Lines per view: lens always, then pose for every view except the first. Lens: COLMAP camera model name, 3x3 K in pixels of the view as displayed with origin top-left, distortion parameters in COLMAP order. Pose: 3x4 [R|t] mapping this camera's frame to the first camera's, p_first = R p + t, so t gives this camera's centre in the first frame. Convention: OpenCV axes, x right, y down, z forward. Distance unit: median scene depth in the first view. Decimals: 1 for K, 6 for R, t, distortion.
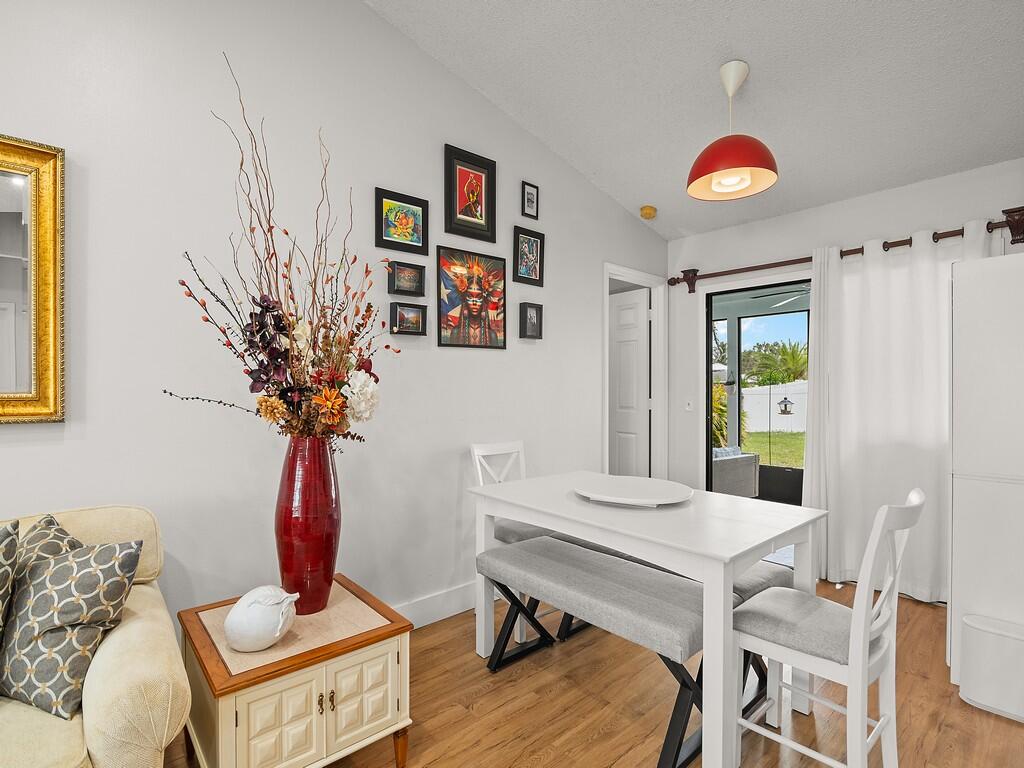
lens RADIAL K [[511.6, 0, 510.7], [0, 511.6, 398.9], [0, 0, 1]] dist [-0.003383, -0.009739]
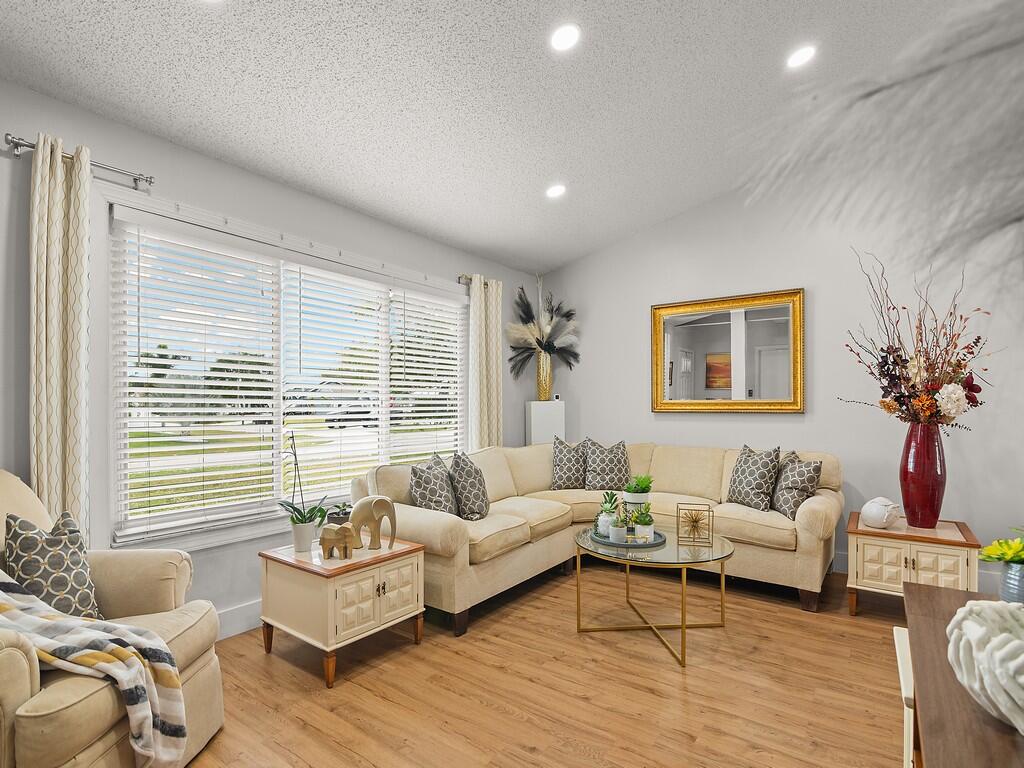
lens RADIAL K [[511.6, 0, 510.7], [0, 511.6, 398.9], [0, 0, 1]] dist [-0.003383, -0.009739]
pose [[0.234150, -0.015936, -0.972070, 1.009881], [-0.005036, 0.999832, -0.017604, 0.030150], [0.972187, 0.009017, 0.234031, -0.780464]]
